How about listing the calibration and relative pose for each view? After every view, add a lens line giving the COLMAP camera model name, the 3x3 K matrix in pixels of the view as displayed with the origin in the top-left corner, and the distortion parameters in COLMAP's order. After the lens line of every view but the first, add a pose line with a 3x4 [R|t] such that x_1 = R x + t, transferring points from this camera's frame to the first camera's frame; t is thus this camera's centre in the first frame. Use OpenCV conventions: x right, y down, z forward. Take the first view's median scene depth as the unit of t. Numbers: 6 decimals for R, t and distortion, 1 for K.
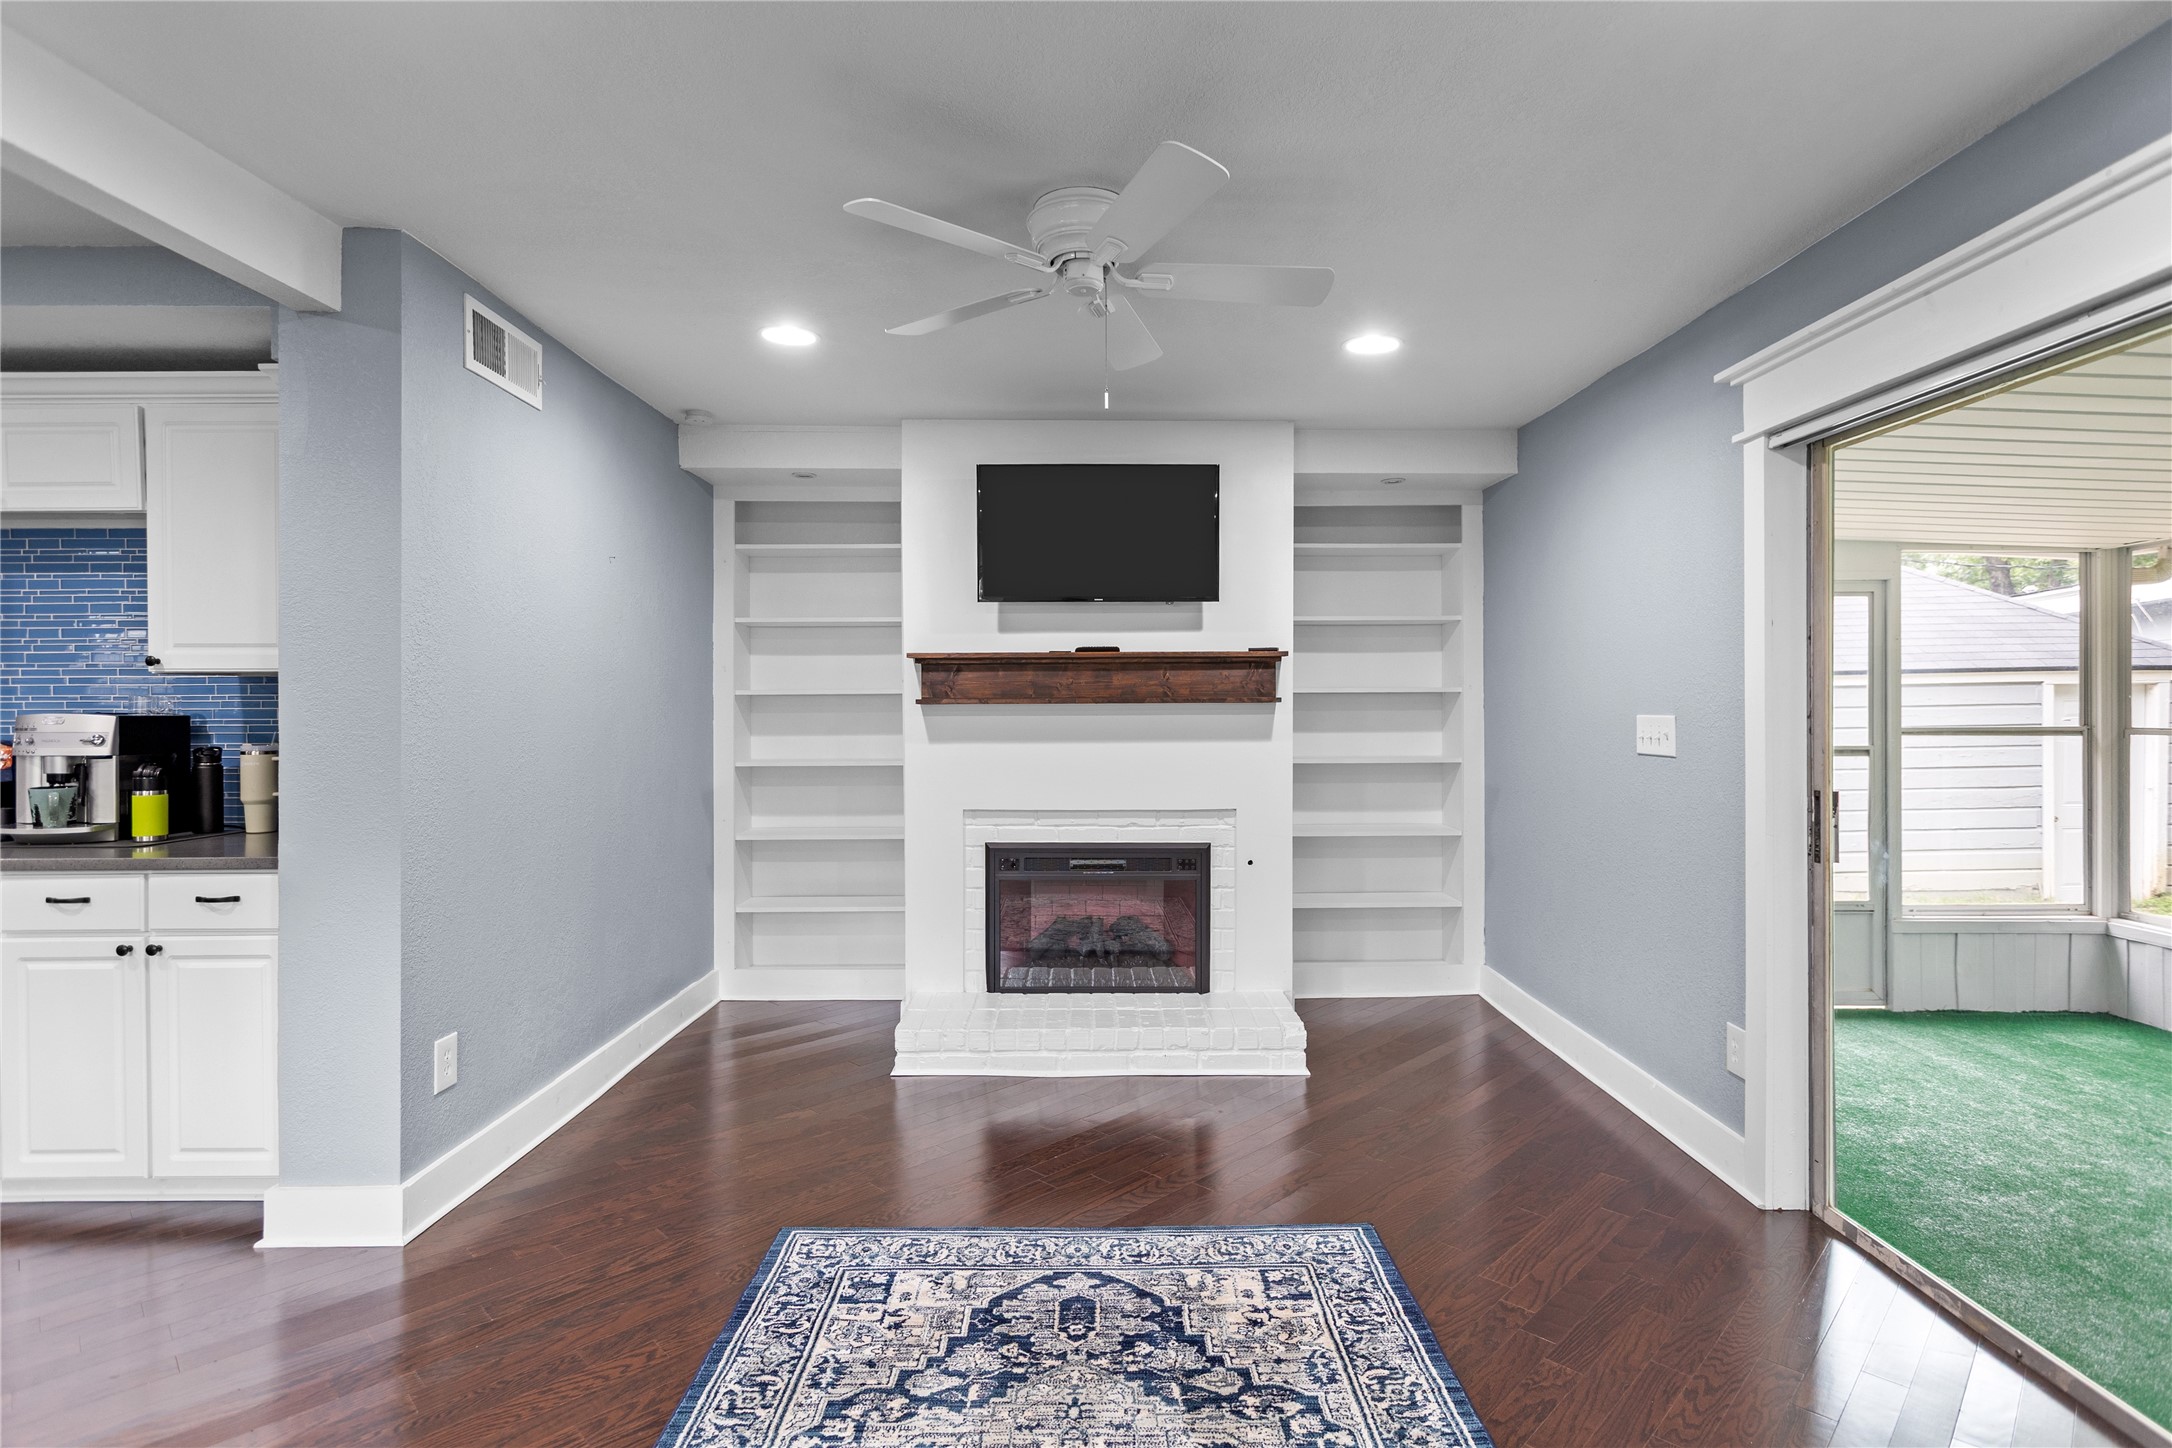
lens RADIAL K [[1064.3, 0, 1088.0], [0, 1064.3, 708.8], [0, 0, 1]] dist [0.000973, -0.000653]
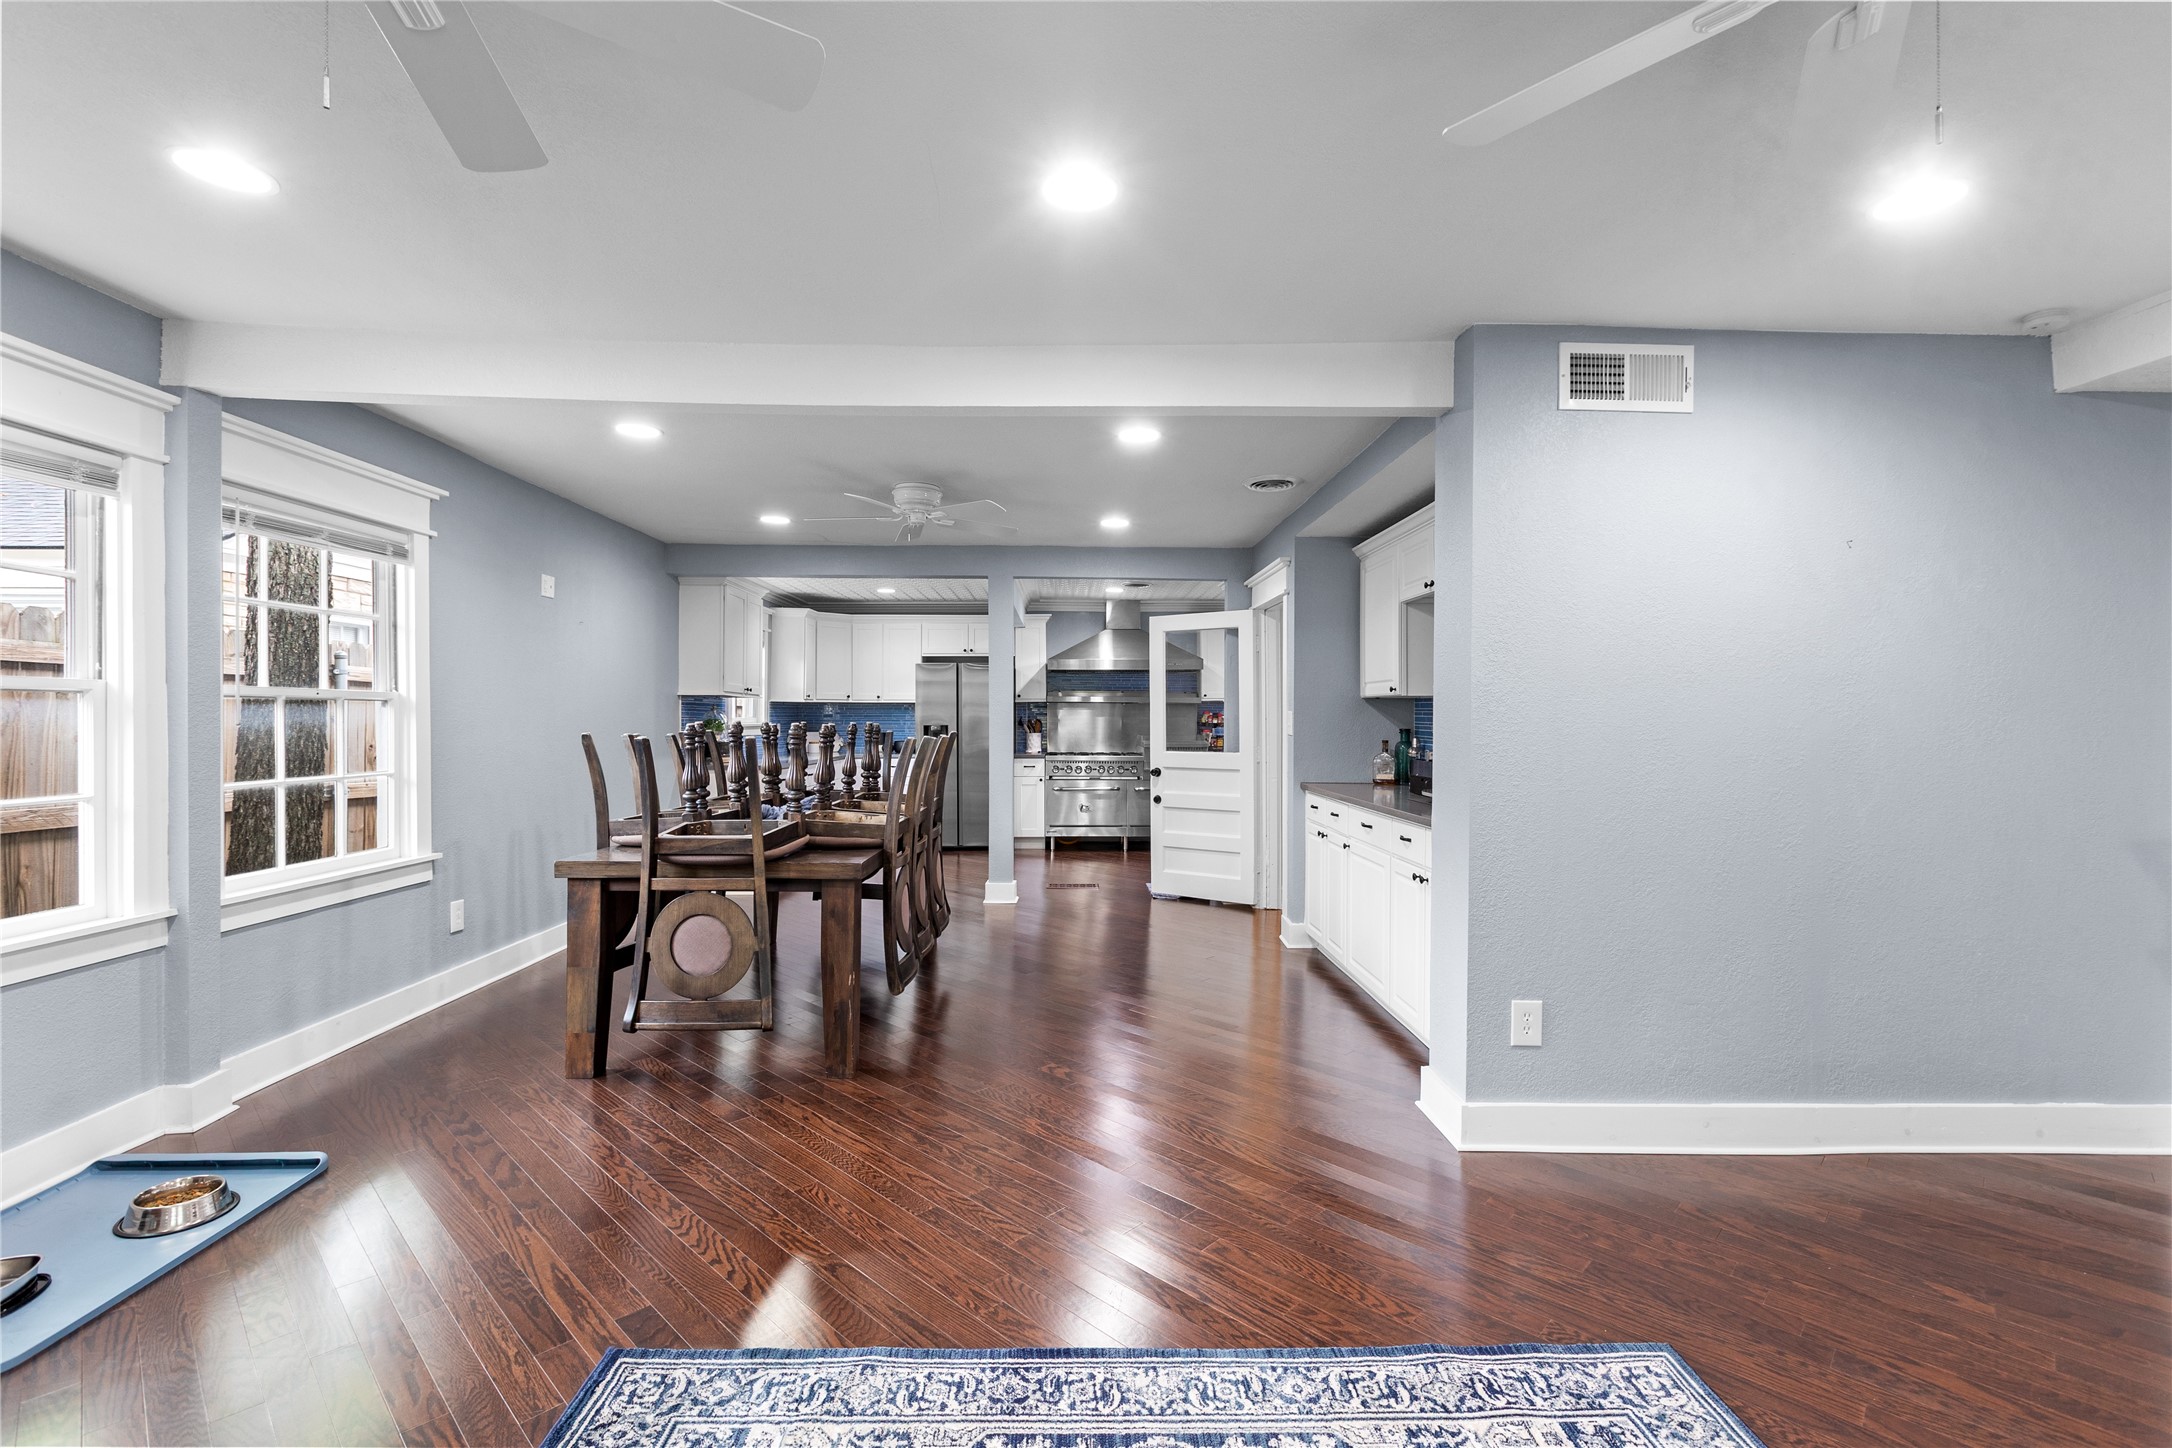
lens RADIAL K [[967.7, 0, 1088.8], [0, 967.7, 710.7], [0, 0, 1]] dist [0.003110, -0.001187]
pose [[0.021941, -0.004507, -0.999749, 0.439853], [-0.008445, 0.999953, -0.004693, 0.004734], [0.999724, 0.008546, 0.021902, 0.514002]]
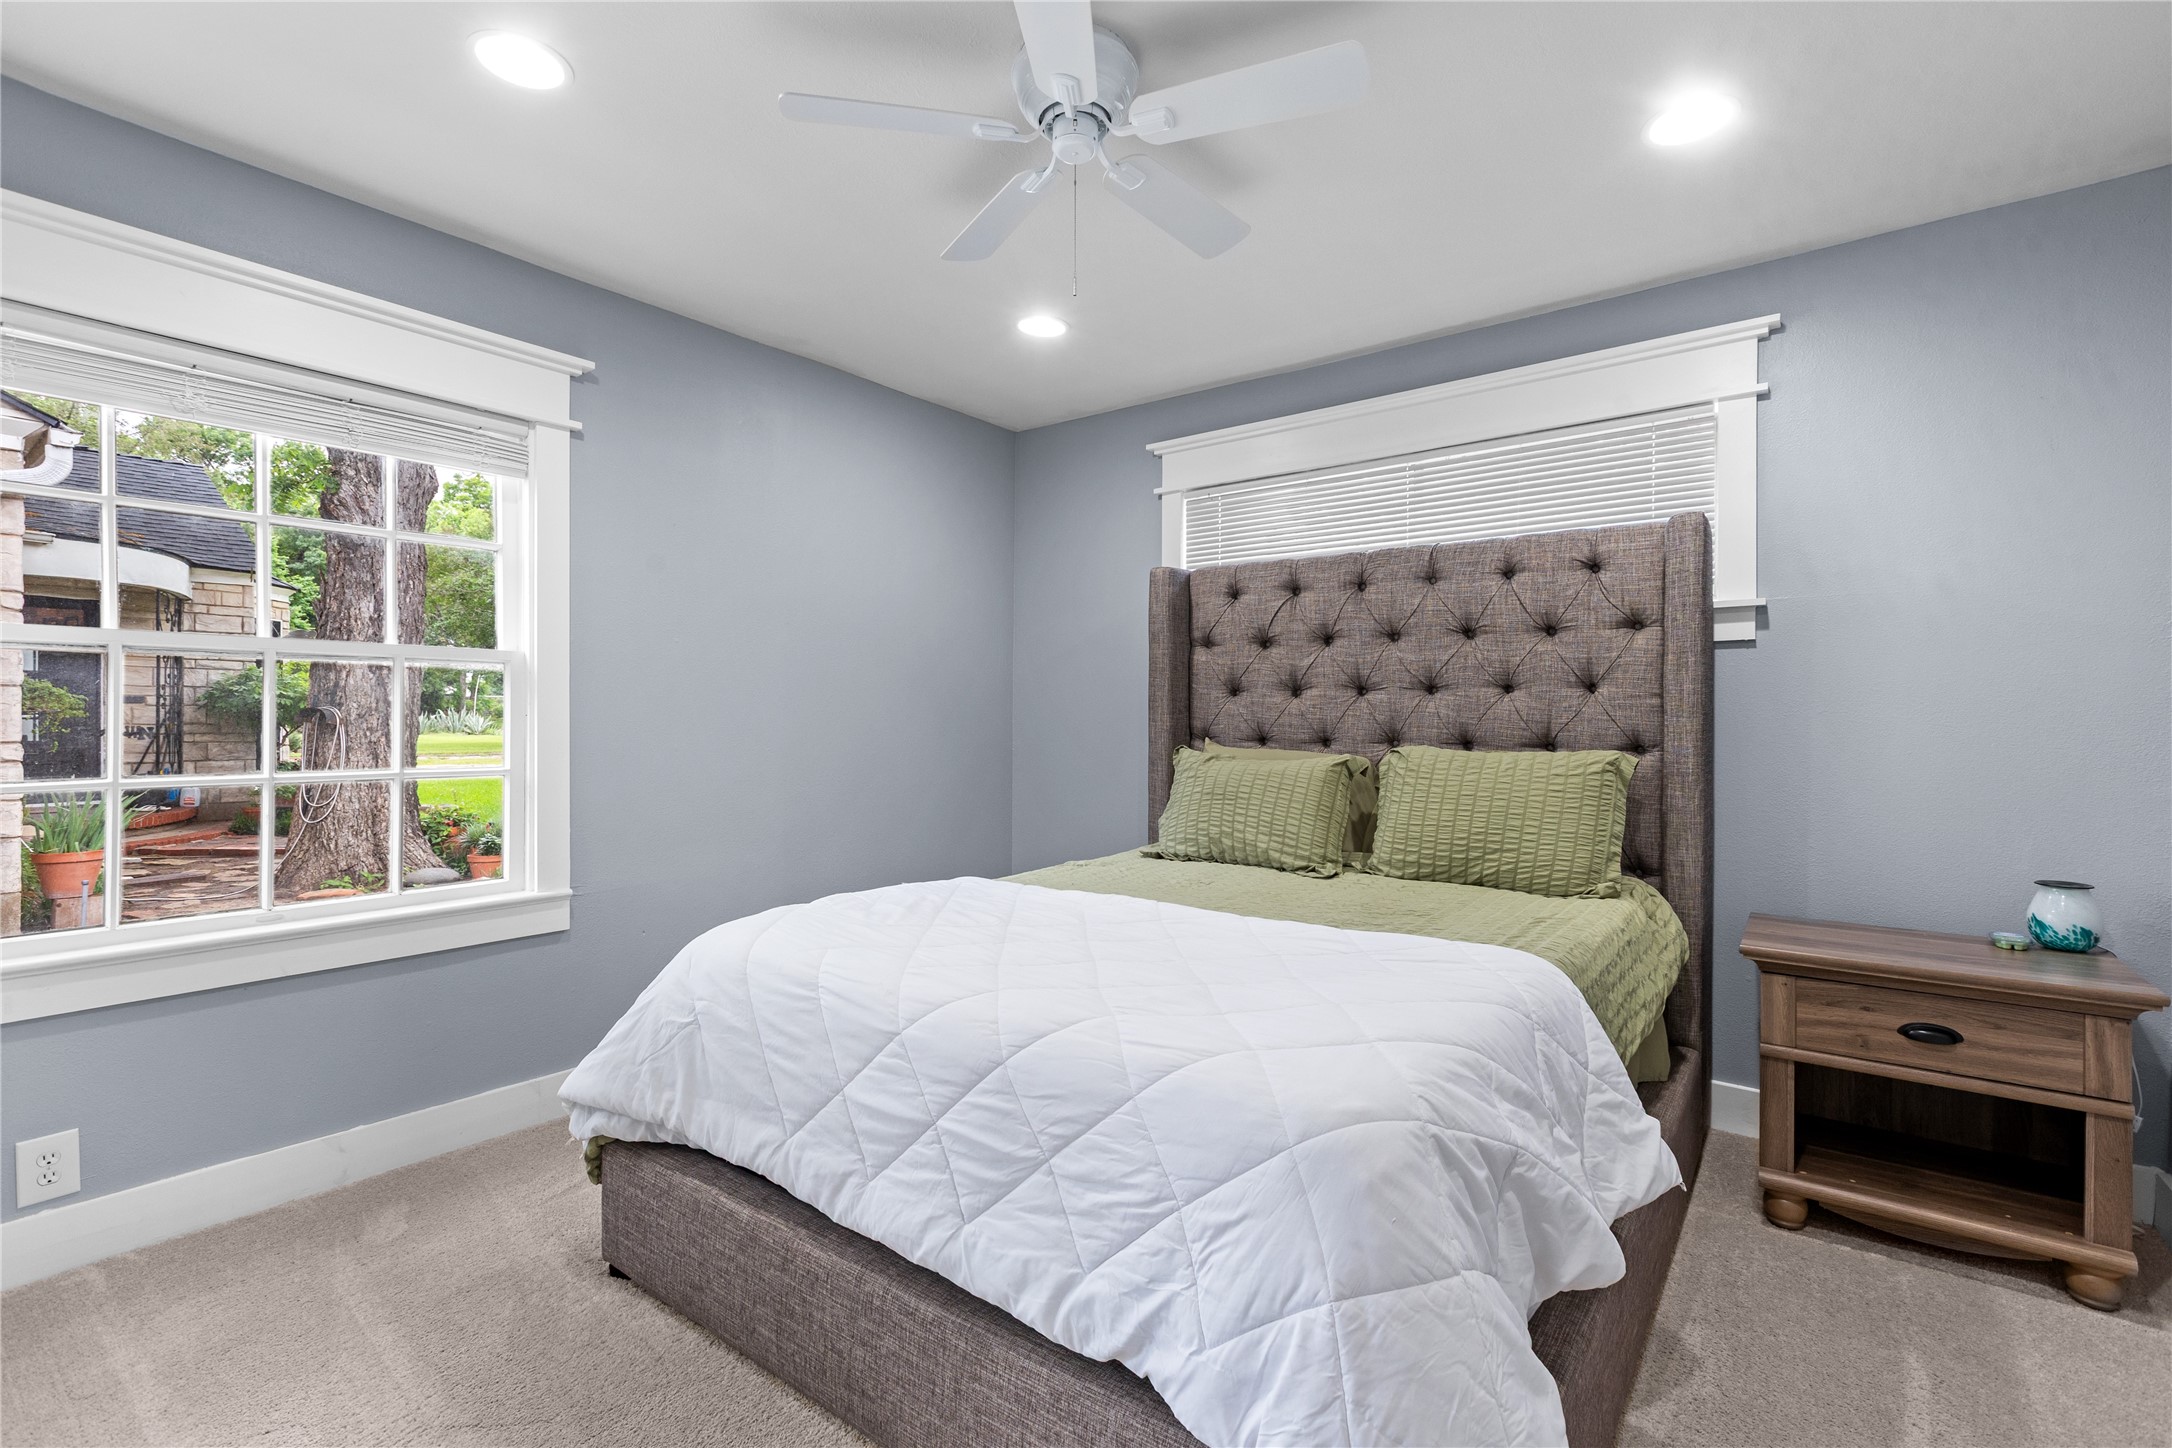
lens RADIAL K [[967.7, 0, 1091.9], [0, 967.7, 717.0], [0, 0, 1]] dist [0.003110, -0.001187]
pose [[-0.593195, 0.001263, -0.805058, -0.600911], [-0.014574, 0.999818, 0.012308, 0.023843], [0.804927, 0.019034, -0.593068, 0.596554]]
